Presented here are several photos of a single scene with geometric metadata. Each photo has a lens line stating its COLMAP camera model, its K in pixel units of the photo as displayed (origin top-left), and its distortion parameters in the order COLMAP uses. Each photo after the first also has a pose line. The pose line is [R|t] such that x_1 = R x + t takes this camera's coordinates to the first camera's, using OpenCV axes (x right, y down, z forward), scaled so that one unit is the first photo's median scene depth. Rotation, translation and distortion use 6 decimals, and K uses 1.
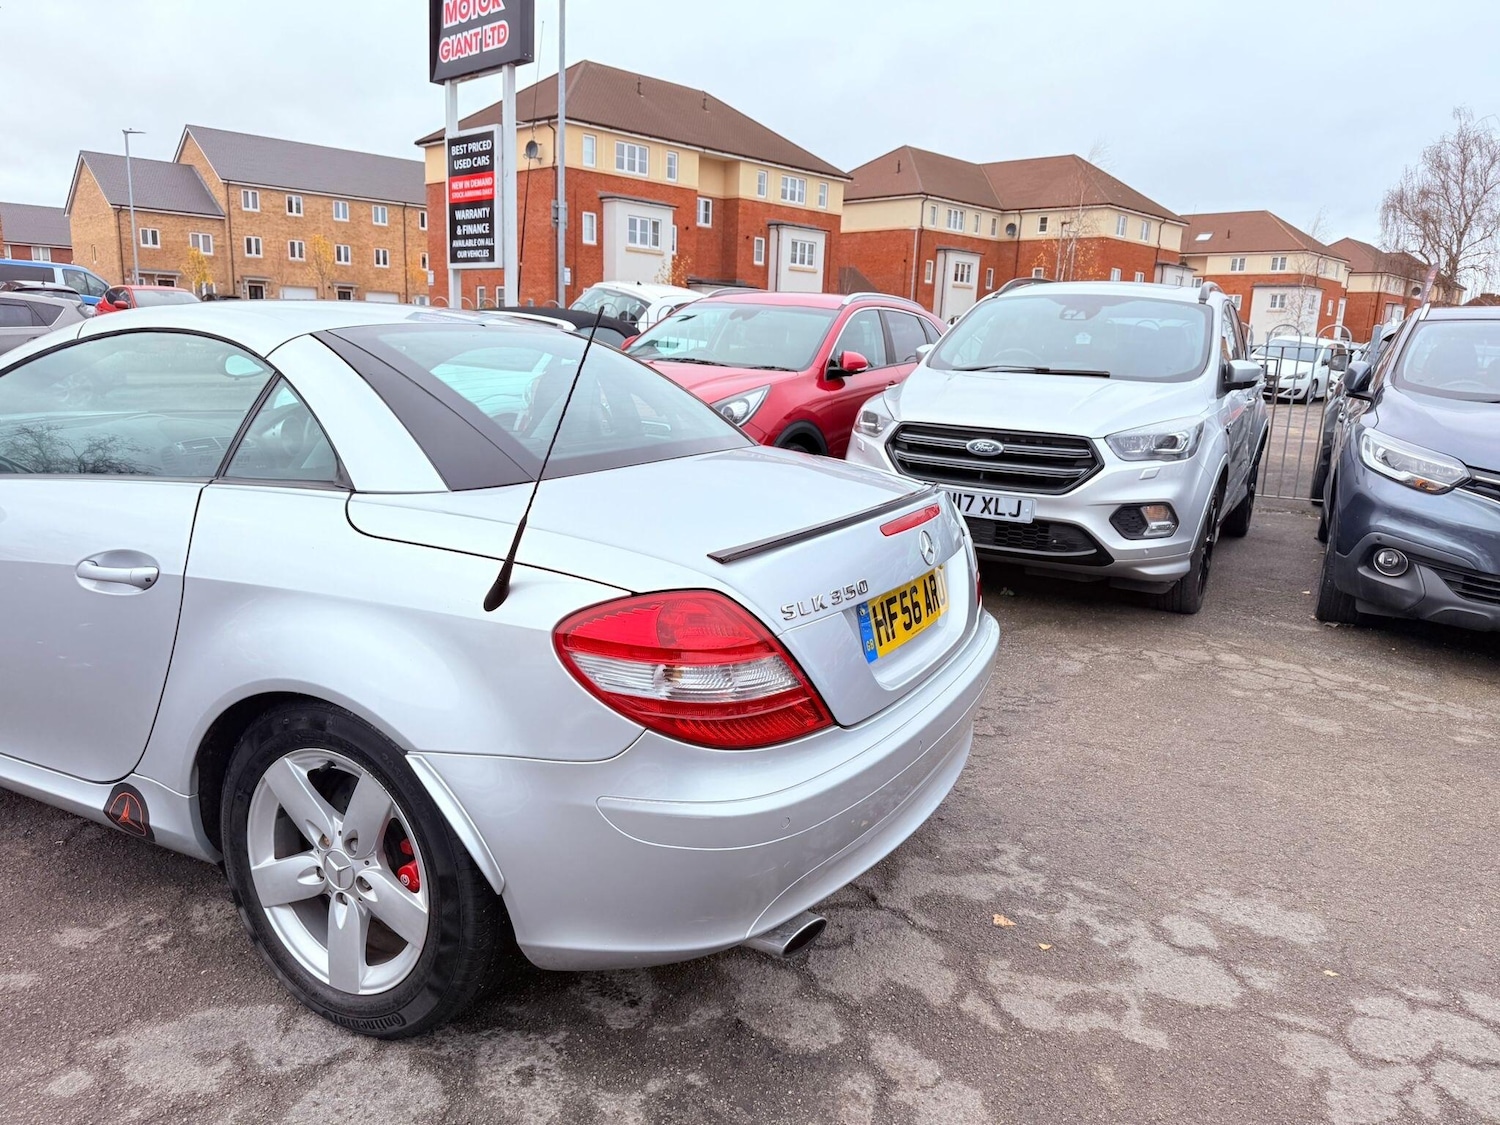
lens RADIAL K [[1065.6, 0, 750.0], [0, 1065.6, 562.5], [0, 0, 1]] dist [0.090261, -0.135850]
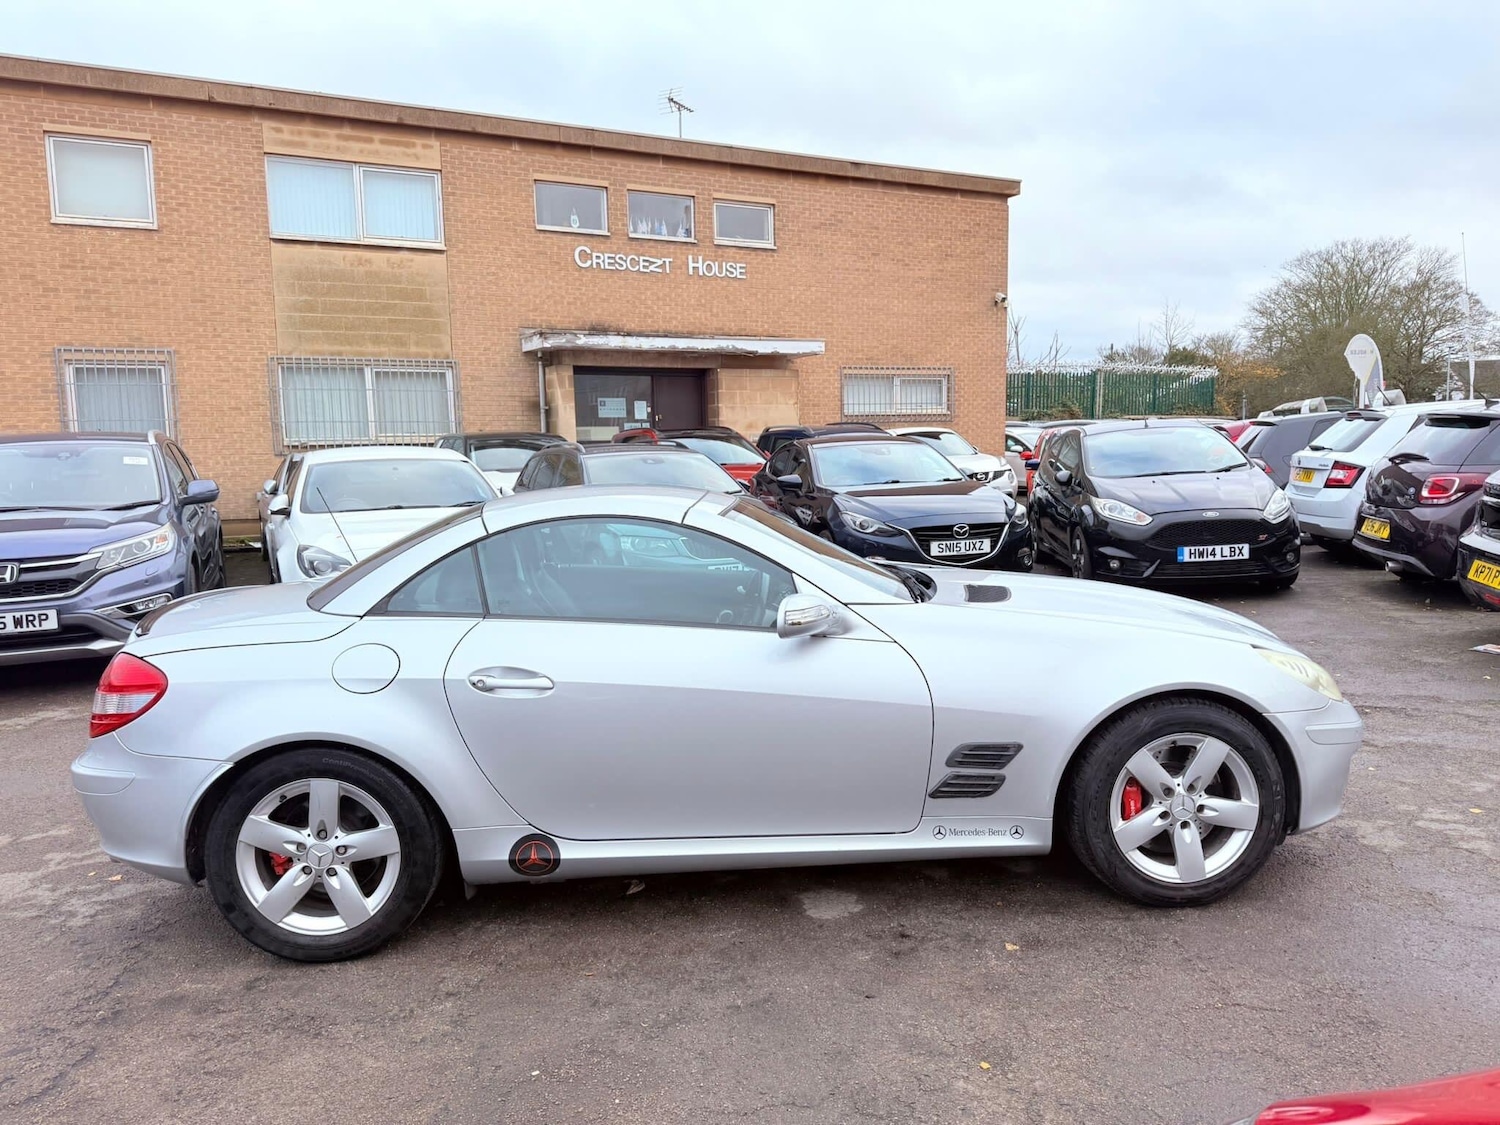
lens RADIAL K [[1022.3, 0, 746.3], [0, 1022.3, 574.1], [0, 0, 1]] dist [0.122217, -0.178340]
pose [[-0.853882, 0.041779, -0.518787, 0.054625], [-0.117622, 0.955495, 0.270545, -0.149866], [0.507001, 0.292035, -0.810966, 0.642636]]
